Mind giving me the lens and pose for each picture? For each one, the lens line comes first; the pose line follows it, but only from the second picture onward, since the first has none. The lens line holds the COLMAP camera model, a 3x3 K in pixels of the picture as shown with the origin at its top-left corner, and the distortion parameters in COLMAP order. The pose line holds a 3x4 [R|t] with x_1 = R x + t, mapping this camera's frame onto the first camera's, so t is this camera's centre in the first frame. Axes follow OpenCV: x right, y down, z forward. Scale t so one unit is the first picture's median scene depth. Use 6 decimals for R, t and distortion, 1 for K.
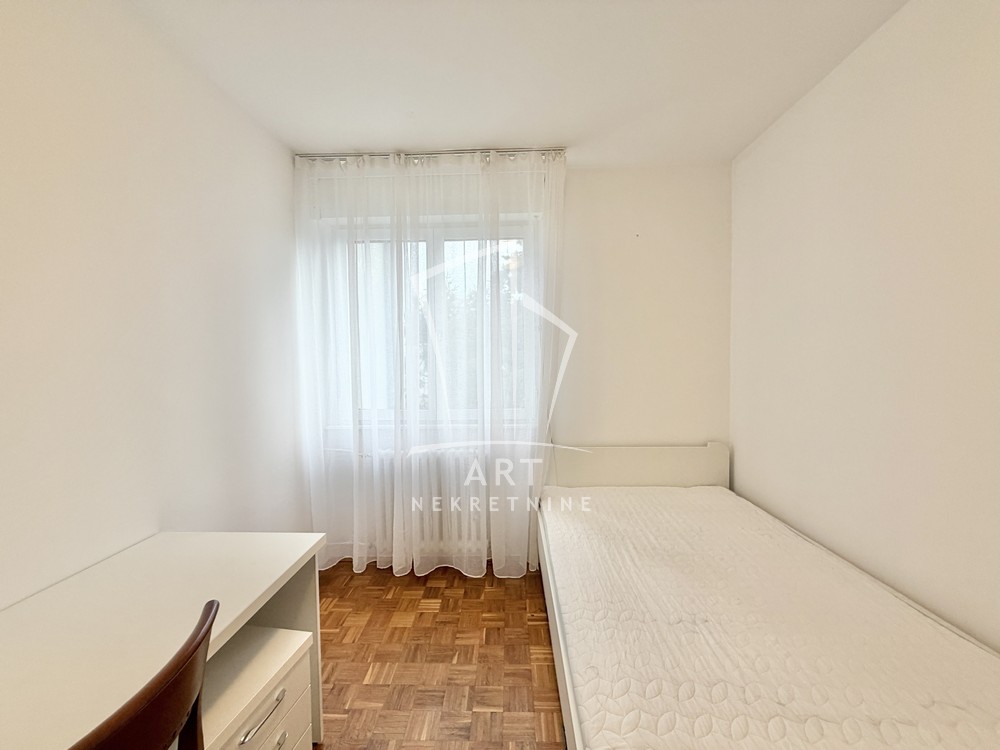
lens RADIAL K [[397.7, 0, 495.6], [0, 397.7, 376.3], [0, 0, 1]] dist [0.002675, 0.000114]
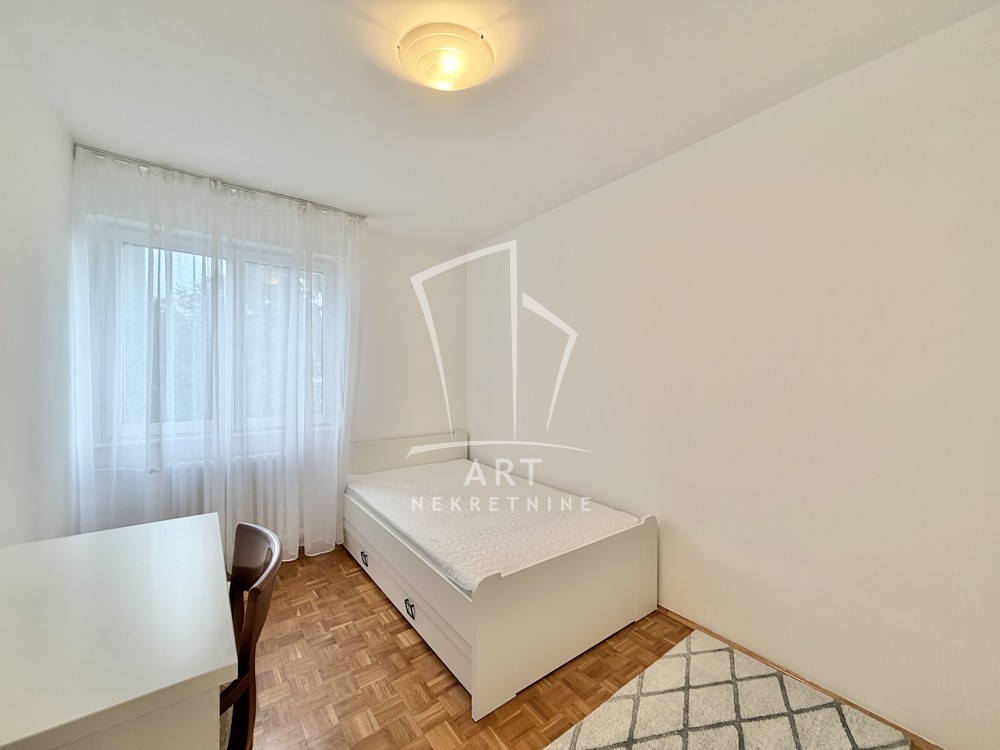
lens RADIAL K [[397.7, 0, 495.6], [0, 397.7, 376.3], [0, 0, 1]] dist [0.002675, 0.000114]
pose [[0.774603, 0.011220, 0.632349, -0.334388], [0.018594, 0.999006, -0.040503, 0.030833], [-0.632175, 0.043132, 0.773624, -0.297310]]
